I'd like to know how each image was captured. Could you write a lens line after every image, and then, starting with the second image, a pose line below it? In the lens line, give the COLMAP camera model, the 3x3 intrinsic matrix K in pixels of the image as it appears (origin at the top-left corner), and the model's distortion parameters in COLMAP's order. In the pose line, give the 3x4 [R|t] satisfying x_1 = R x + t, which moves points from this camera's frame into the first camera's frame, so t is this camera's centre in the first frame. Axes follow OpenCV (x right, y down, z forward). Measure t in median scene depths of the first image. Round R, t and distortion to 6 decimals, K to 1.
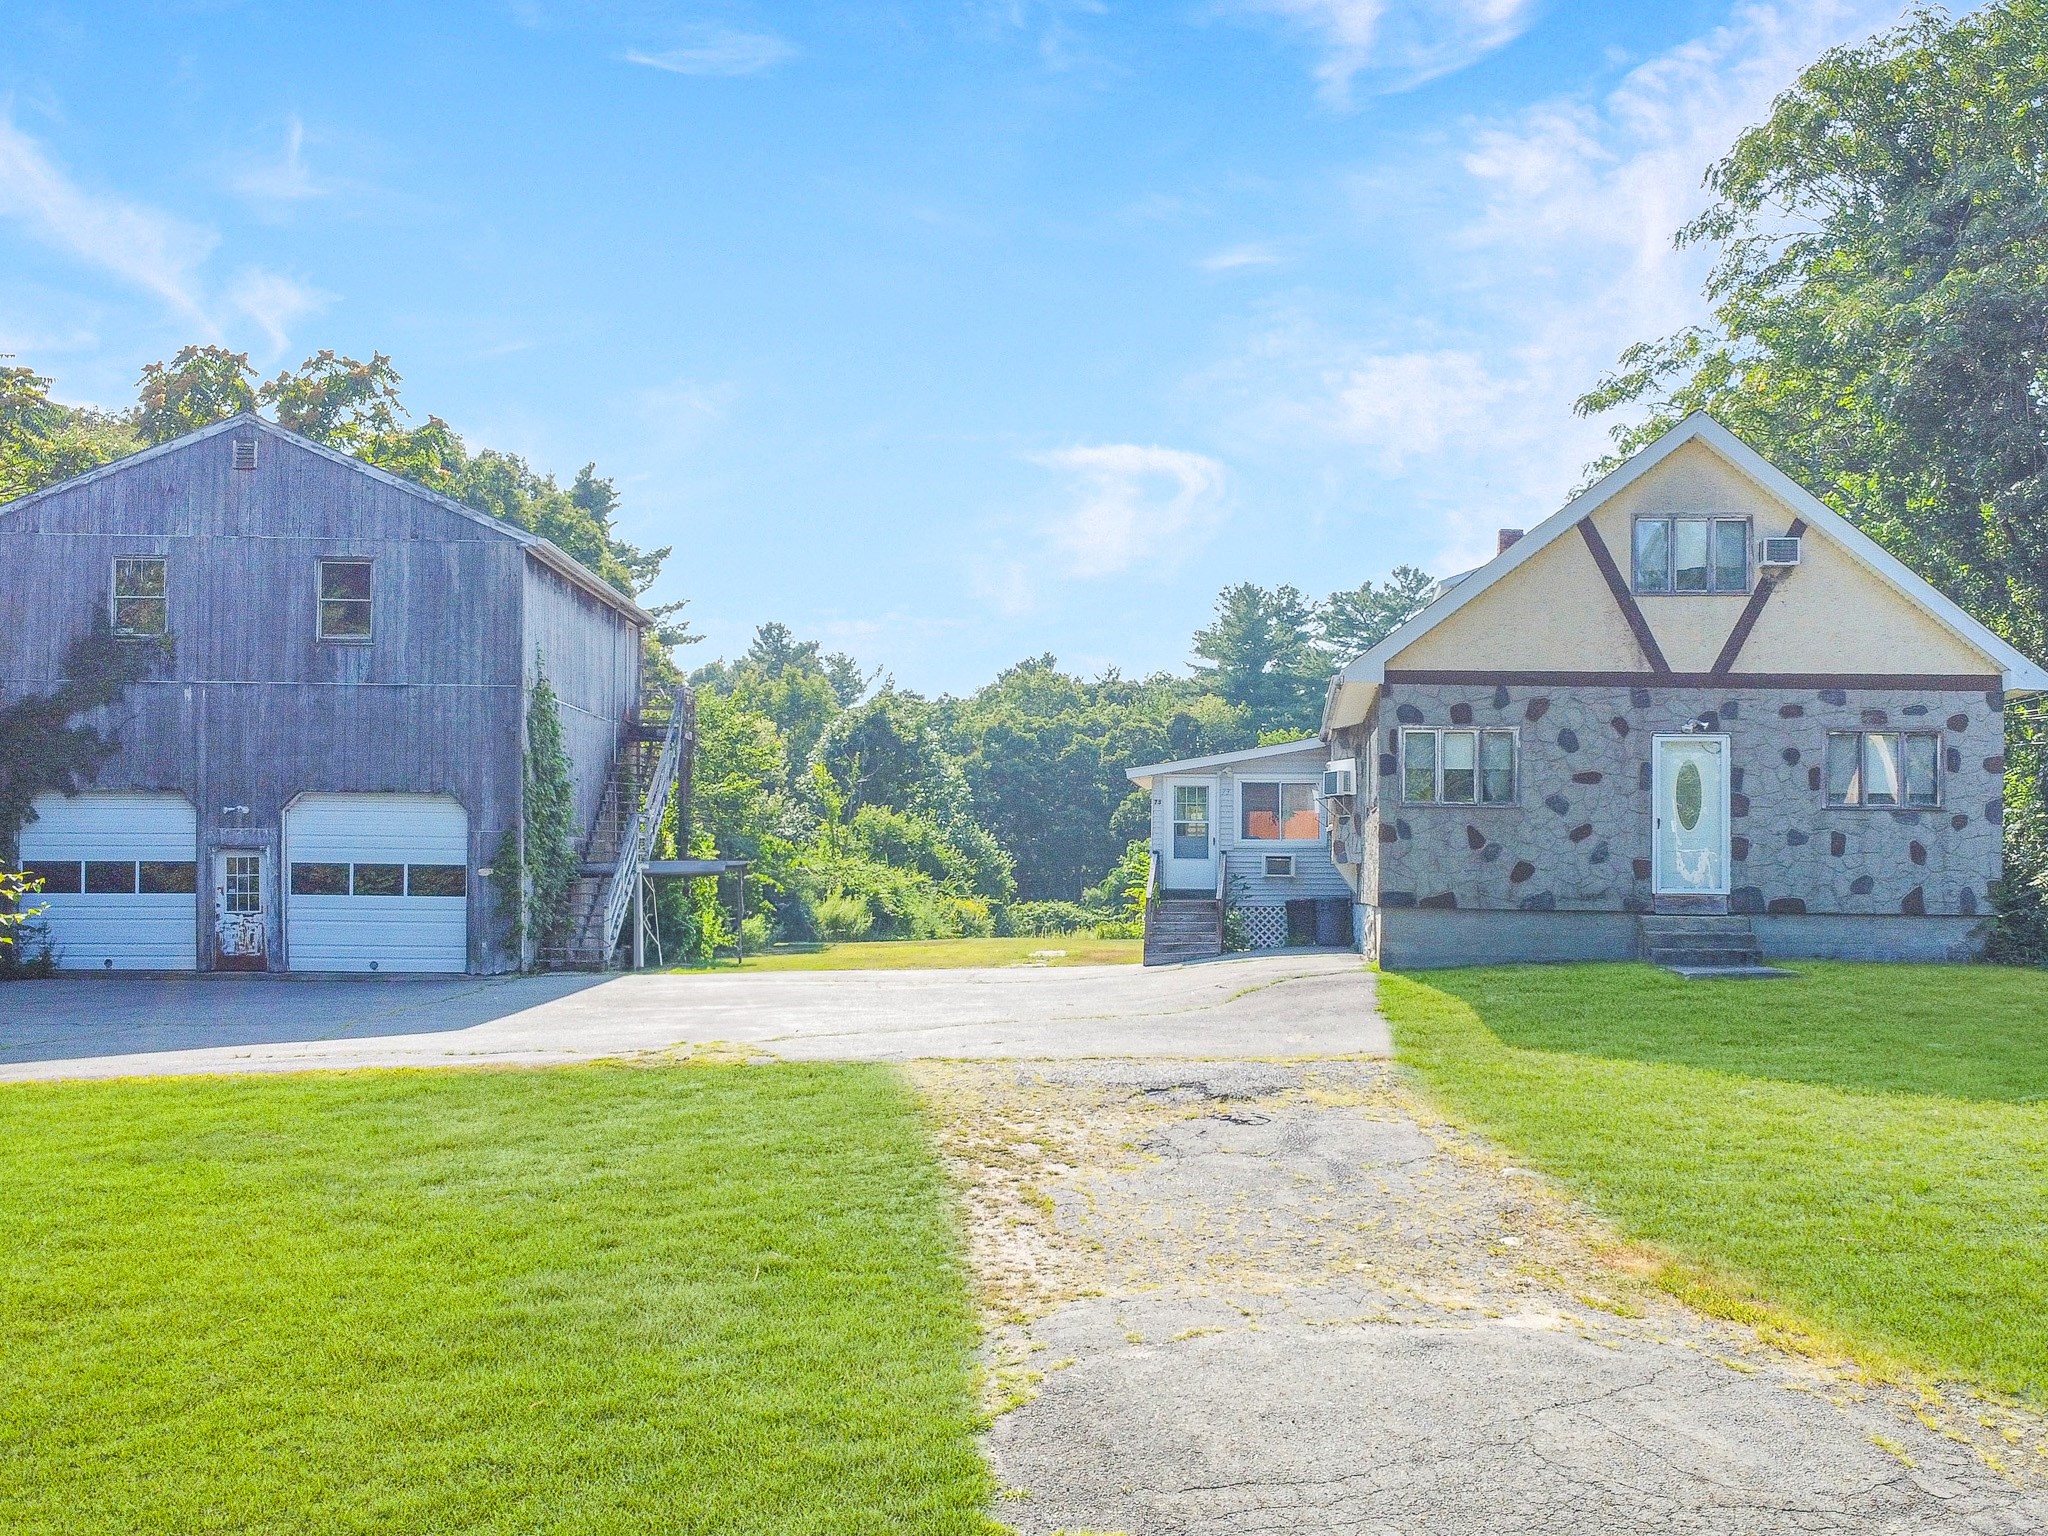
lens RADIAL K [[1616.1, 0, 1034.2], [0, 1616.1, 867.1], [0, 0, 1]] dist [-0.041795, -0.006855]
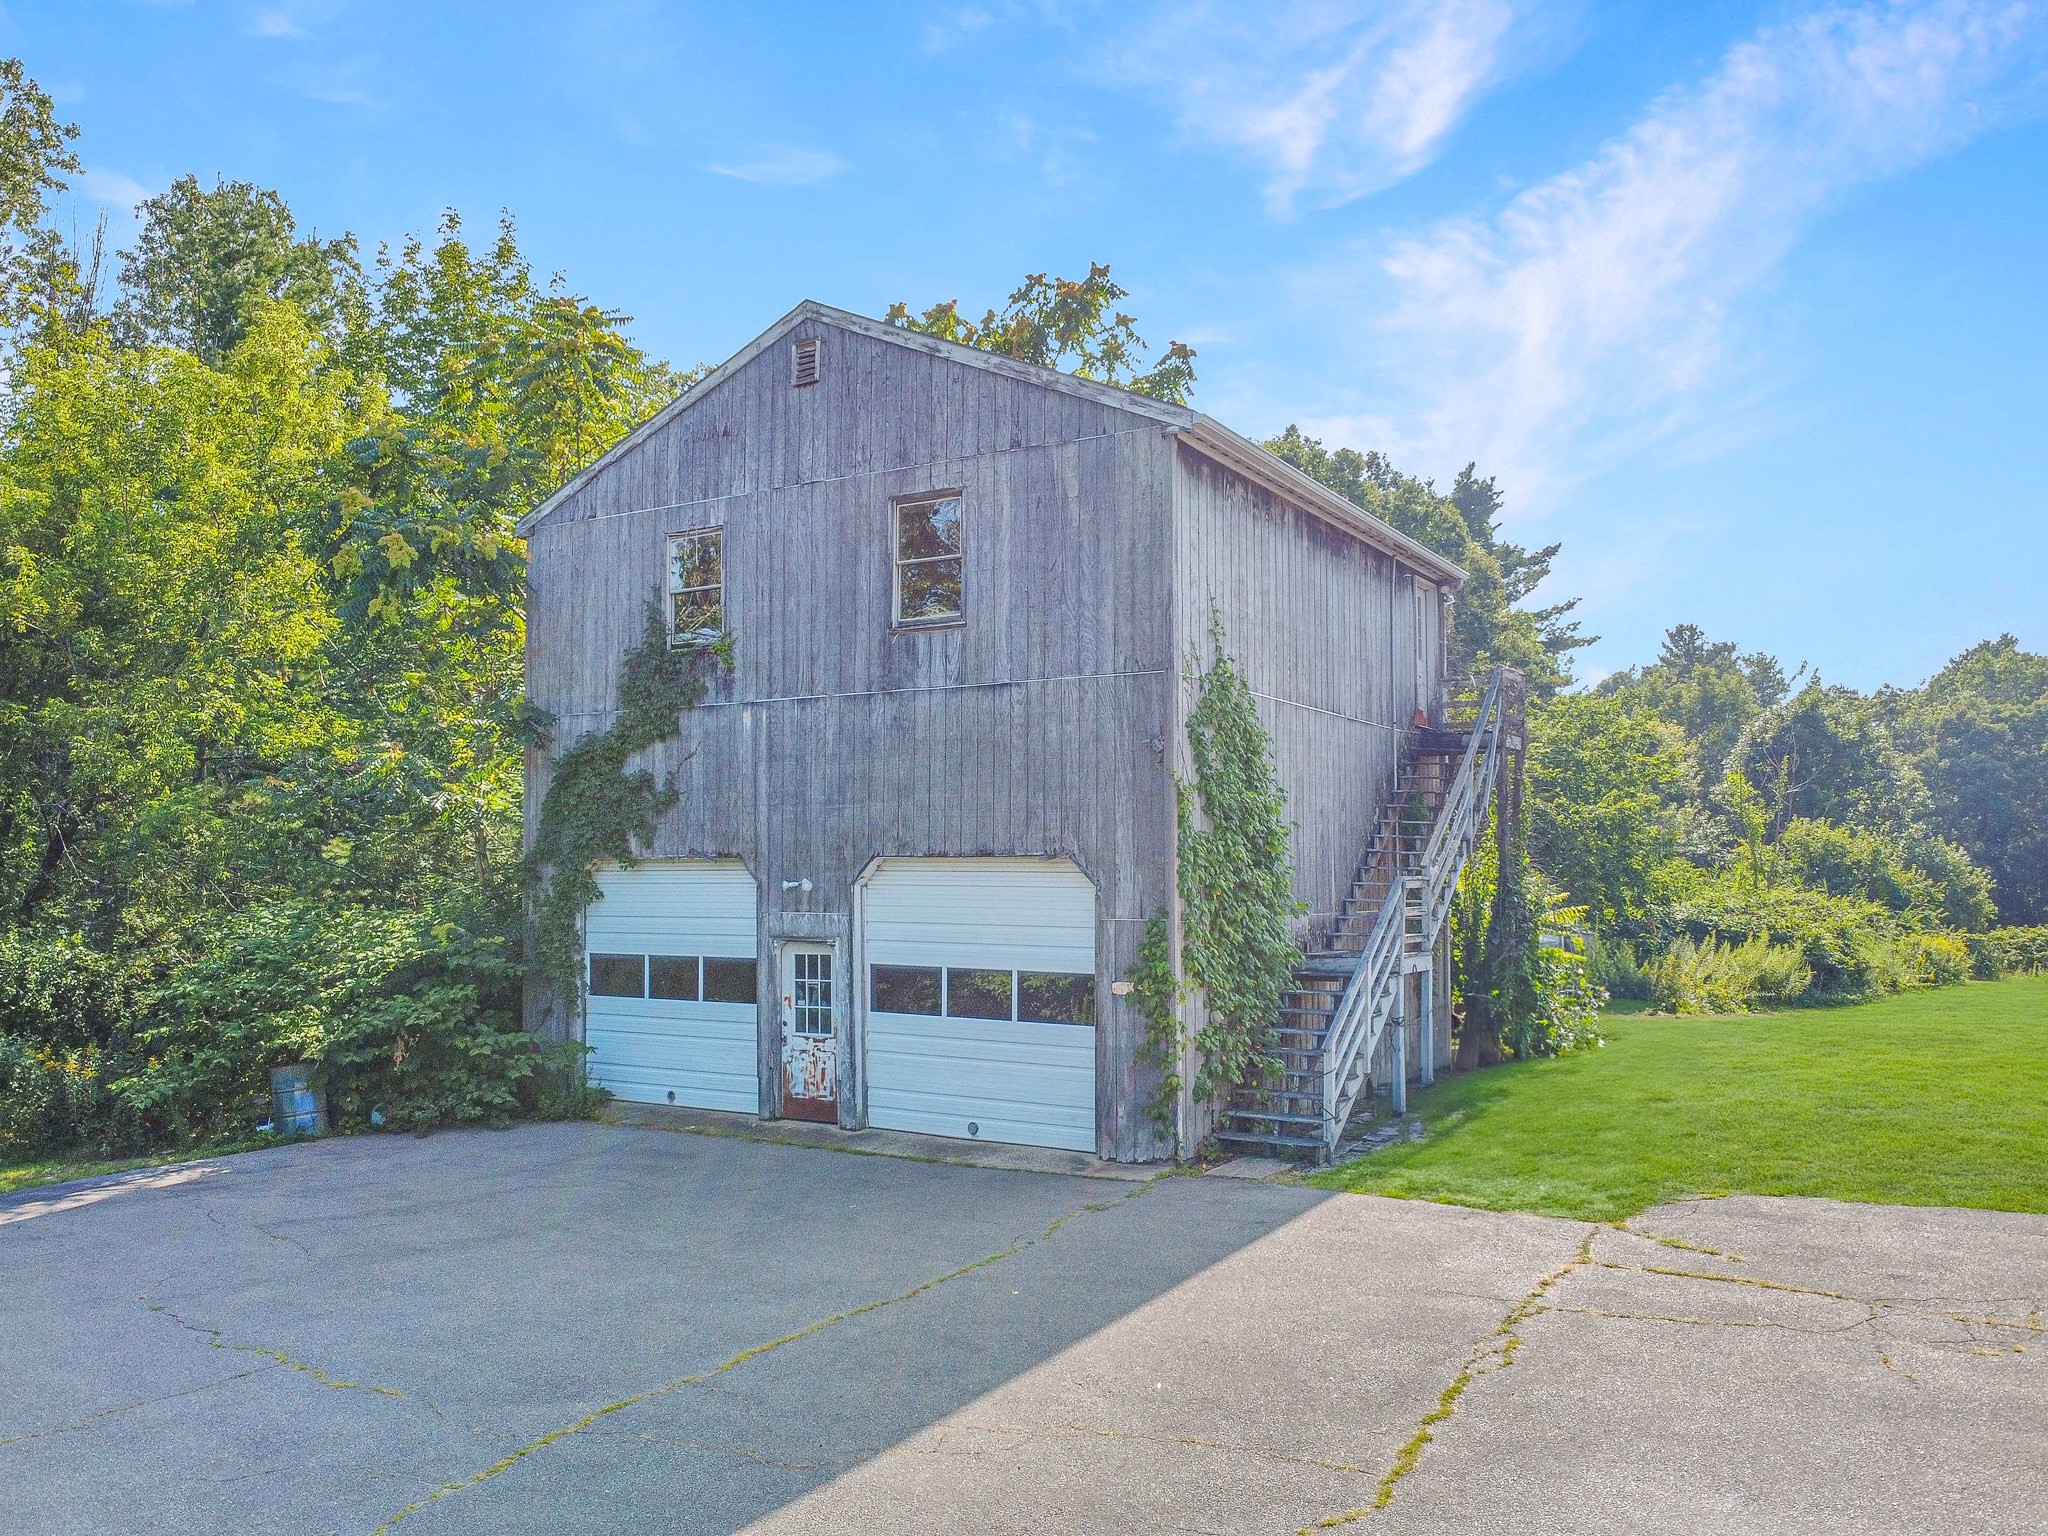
lens RADIAL K [[1616.1, 0, 1034.2], [0, 1616.1, 867.1], [0, 0, 1]] dist [-0.041795, -0.006855]
pose [[0.853911, -0.015411, -0.520191, -0.057039], [0.010088, 0.999864, -0.013061, -0.033447], [0.520321, 0.005905, 0.853950, 0.463940]]
